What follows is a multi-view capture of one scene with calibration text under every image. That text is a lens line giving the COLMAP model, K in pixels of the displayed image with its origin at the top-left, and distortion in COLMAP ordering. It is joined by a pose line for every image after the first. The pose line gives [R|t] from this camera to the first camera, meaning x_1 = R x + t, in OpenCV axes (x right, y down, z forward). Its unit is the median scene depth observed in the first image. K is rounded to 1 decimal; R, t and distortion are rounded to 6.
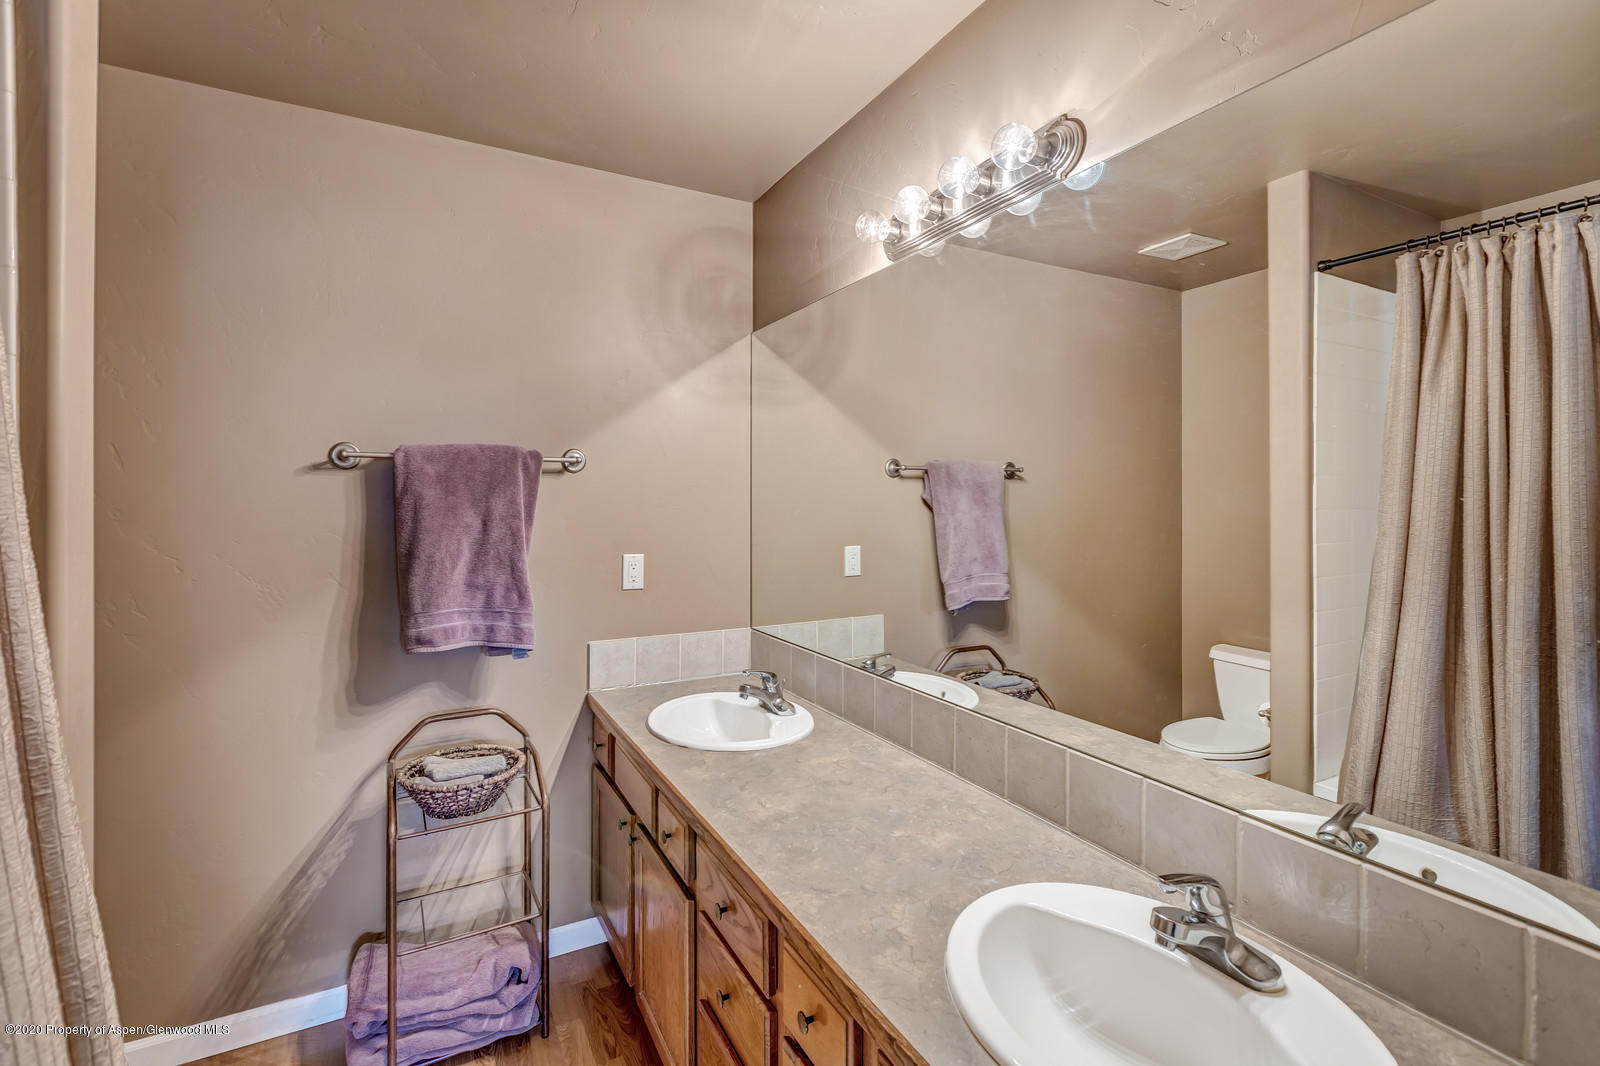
lens RADIAL K [[719.9, 0, 797.2], [0, 719.9, 516.7], [0, 0, 1]] dist [0.004993, -0.001923]
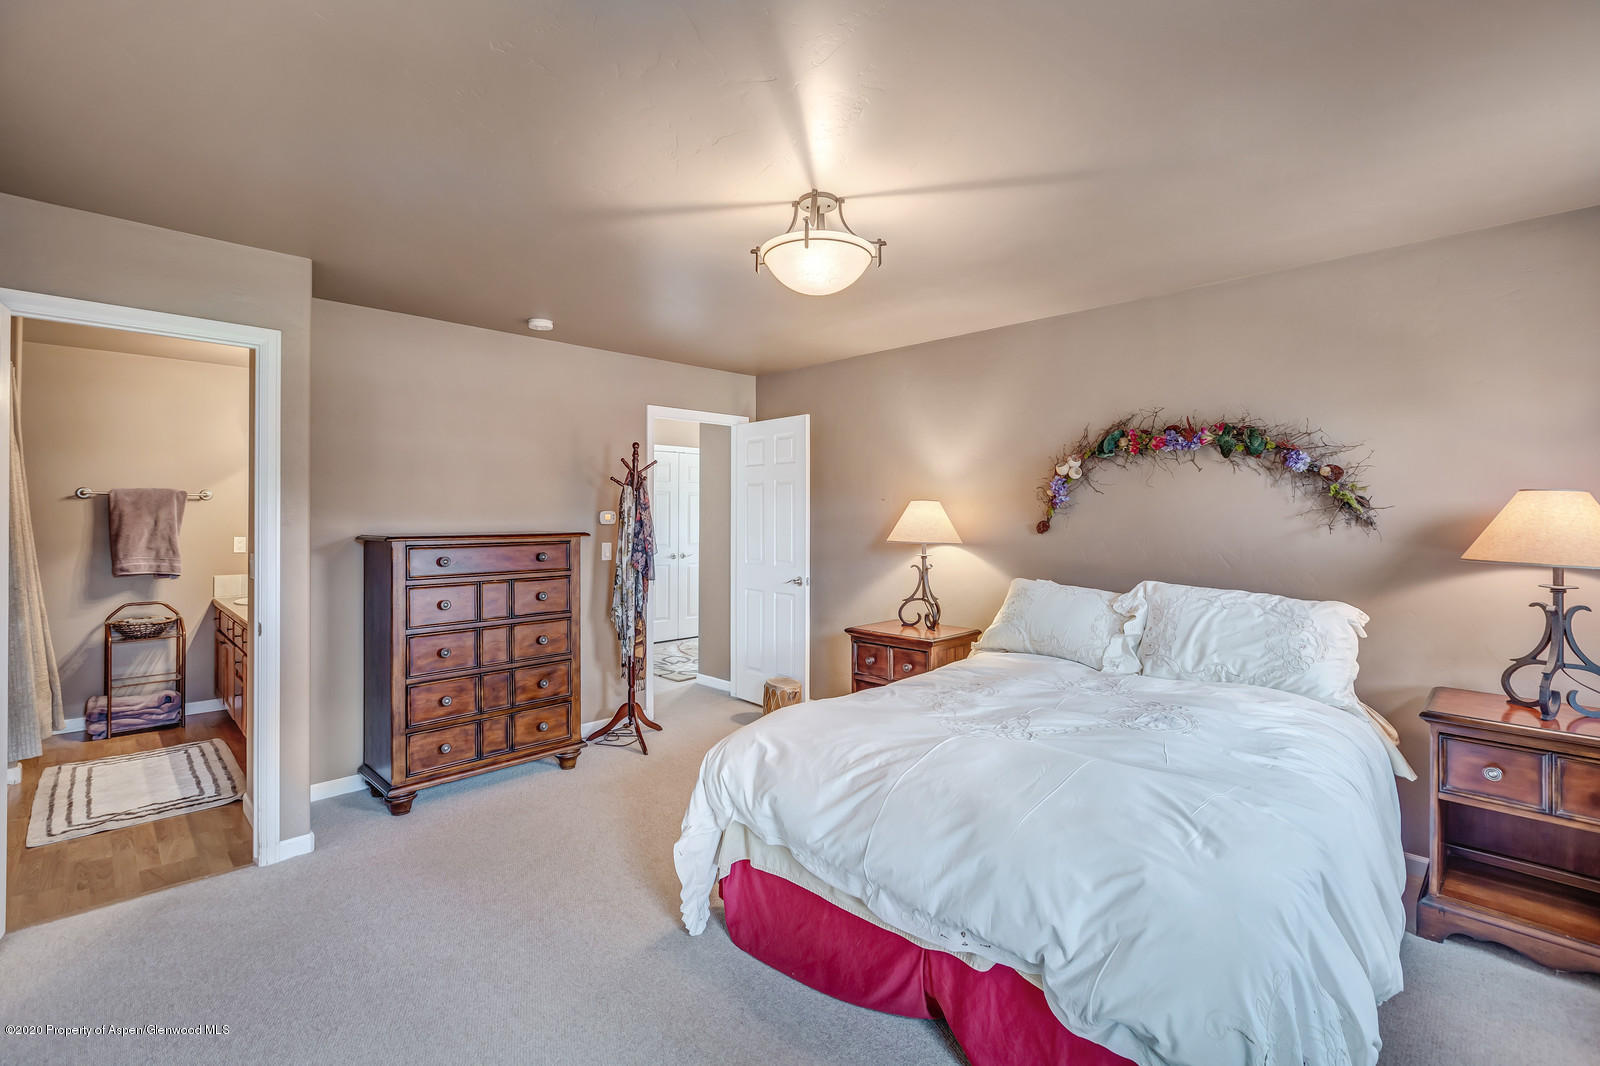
lens RADIAL K [[719.9, 0, 803.7], [0, 719.9, 528.7], [0, 0, 1]] dist [0.004993, -0.001923]
pose [[0.959382, -0.003782, 0.282084, 0.949193], [0.008192, 0.999862, -0.014454, 0.083890], [-0.281990, 0.016177, 0.959281, -1.895239]]
